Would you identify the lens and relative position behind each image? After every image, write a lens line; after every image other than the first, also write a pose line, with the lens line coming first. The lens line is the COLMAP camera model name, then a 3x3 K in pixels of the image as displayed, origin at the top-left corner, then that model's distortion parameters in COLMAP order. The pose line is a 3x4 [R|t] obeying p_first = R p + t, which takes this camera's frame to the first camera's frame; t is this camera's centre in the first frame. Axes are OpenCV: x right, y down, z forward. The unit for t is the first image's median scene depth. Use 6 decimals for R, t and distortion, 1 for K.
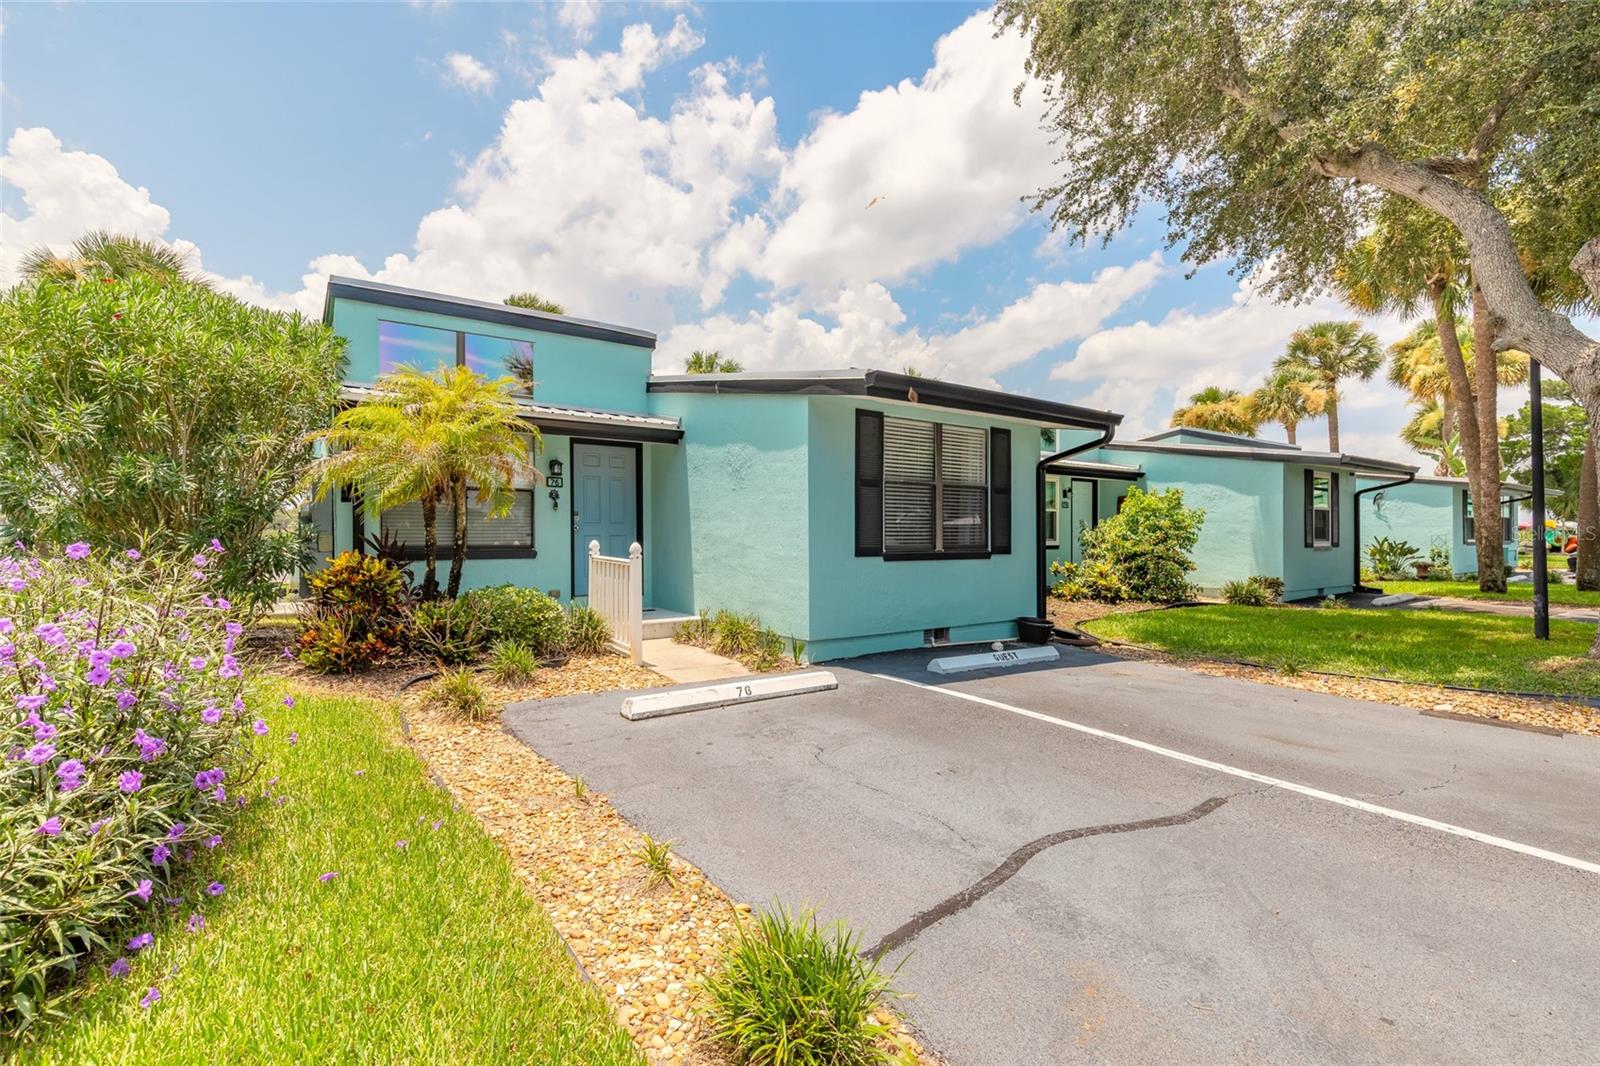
lens RADIAL K [[711.6, 0, 800.0], [0, 711.6, 533.0], [0, 0, 1]] dist [0.007715, -0.000493]
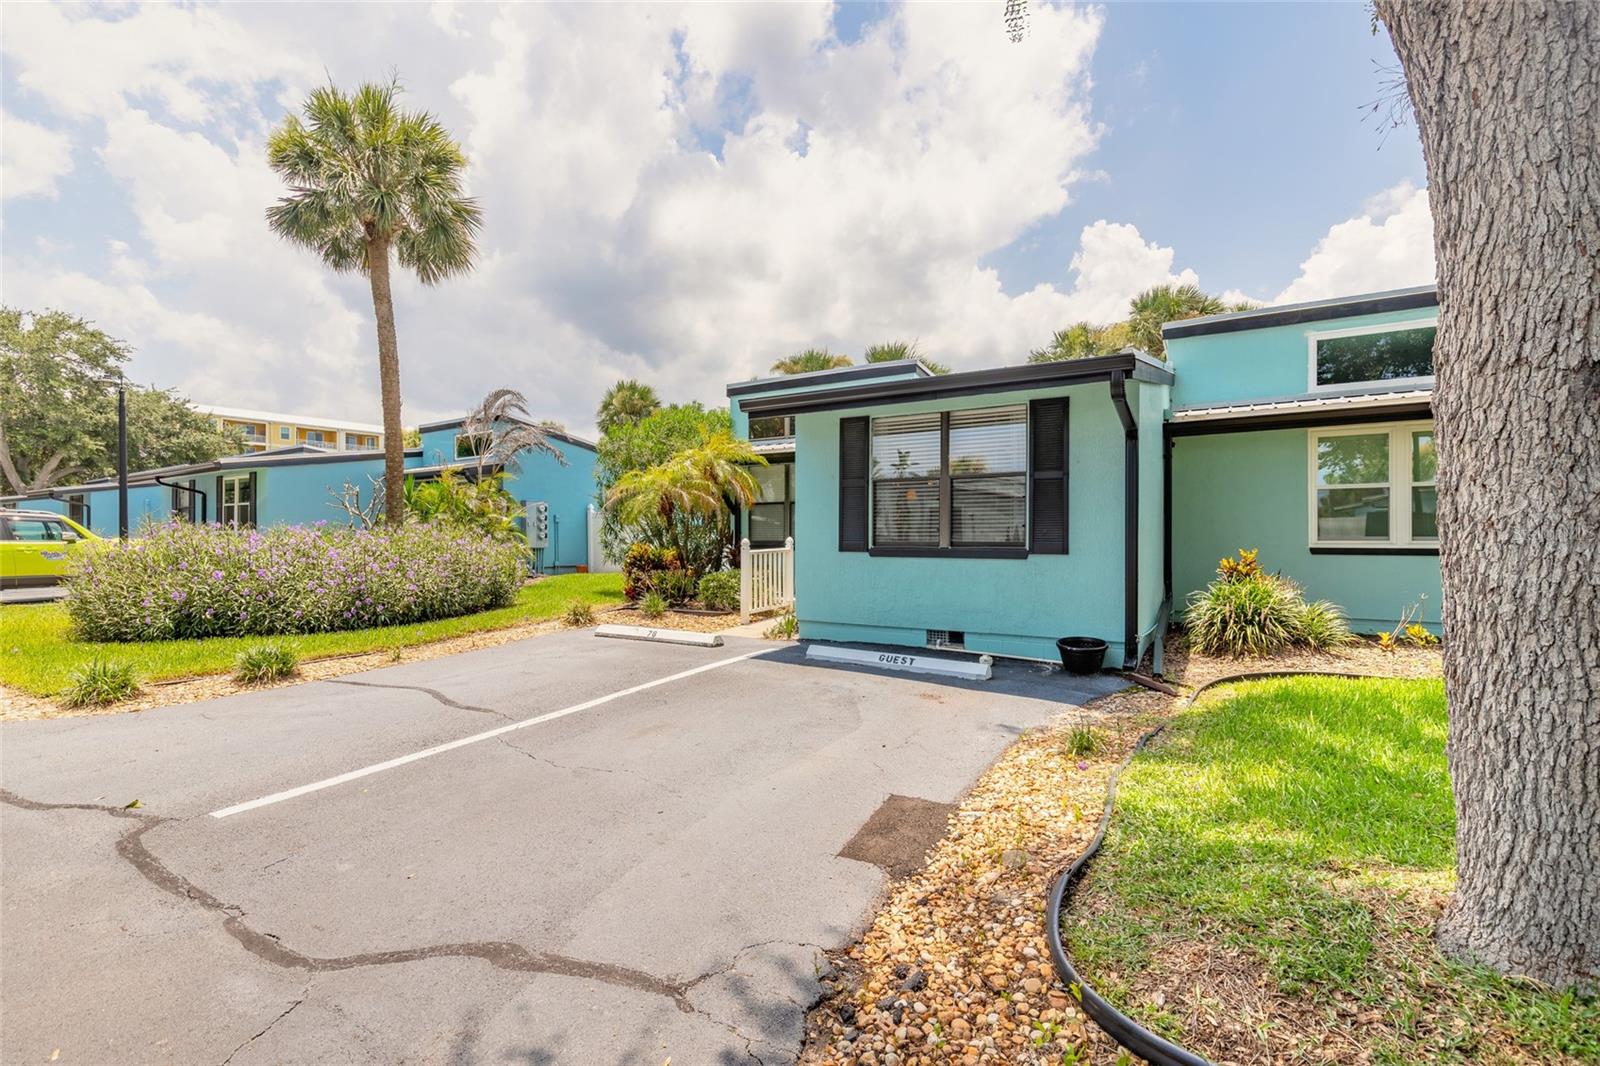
lens RADIAL K [[711.6, 0, 800.0], [0, 711.6, 533.0], [0, 0, 1]] dist [0.007715, -0.000493]
pose [[0.407021, -0.005844, -0.913400, 0.916485], [0.005569, 0.999977, -0.003917, 0.007567], [0.913402, -0.003492, 0.407044, 0.417990]]
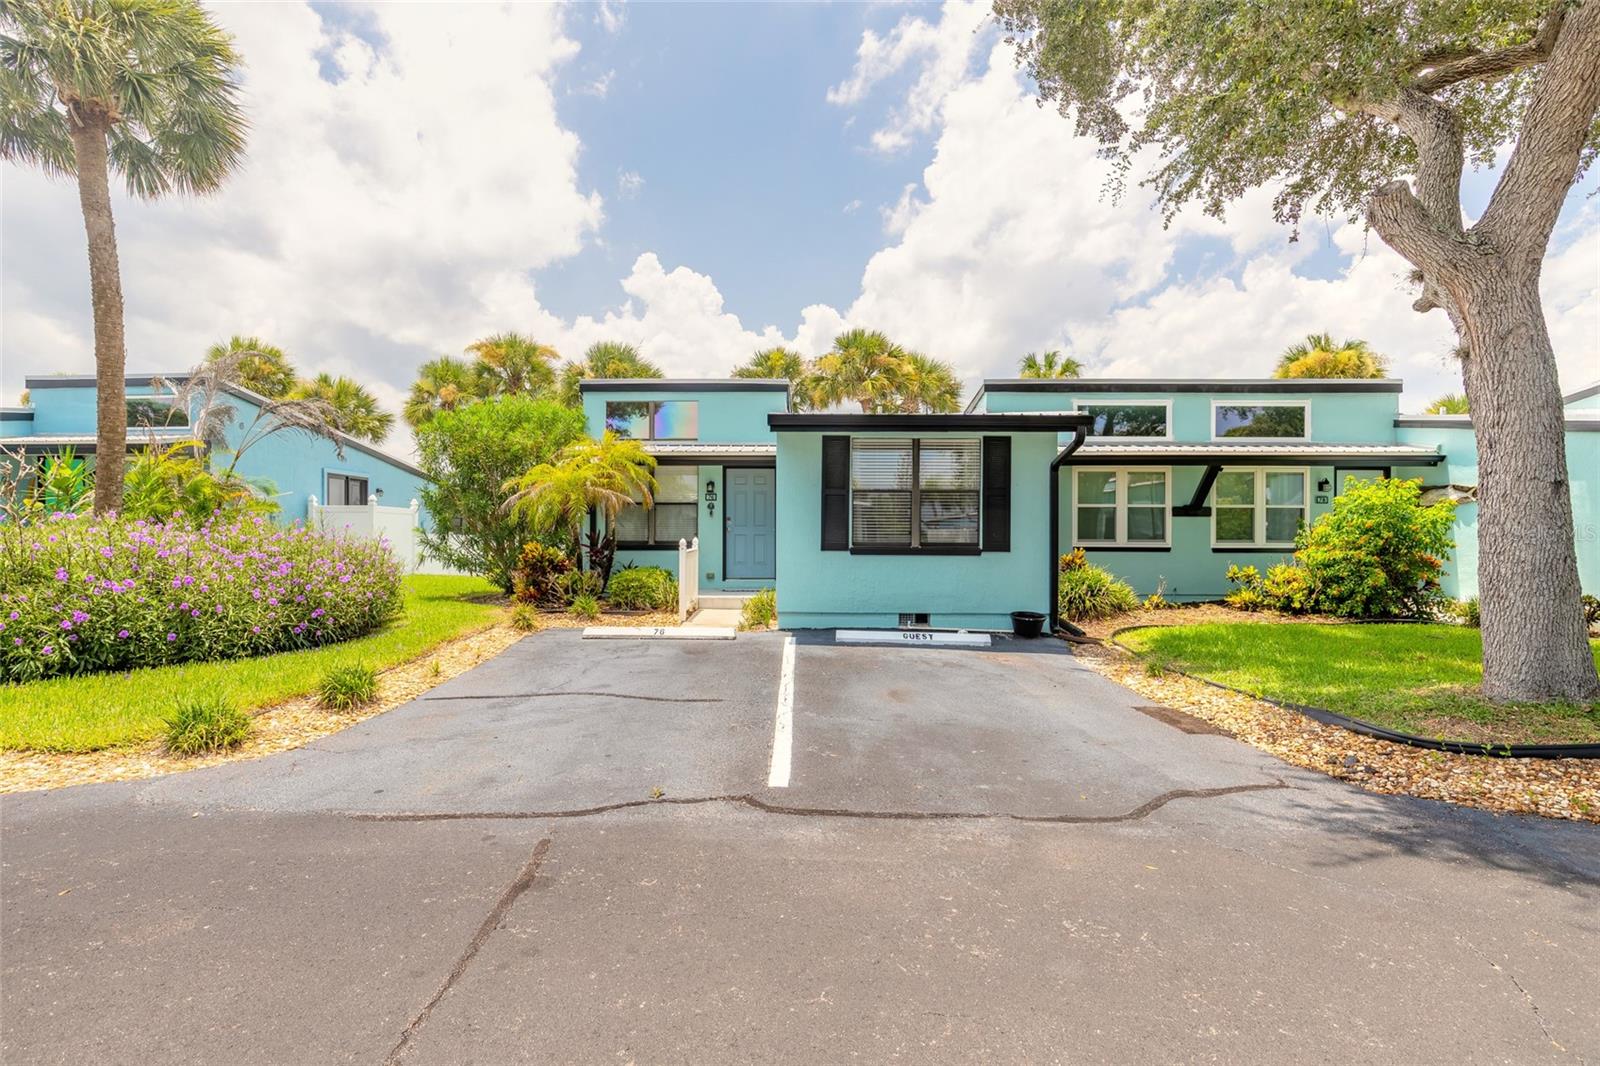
lens RADIAL K [[719.7, 0, 800.0], [0, 719.7, 533.0], [0, 0, 1]] dist [-0.002793, -0.000035]
pose [[0.807663, -0.000375, -0.589644, 0.696962], [-0.001710, 0.999994, -0.002977, 0.004995], [0.589642, 0.003413, 0.807657, -0.066120]]
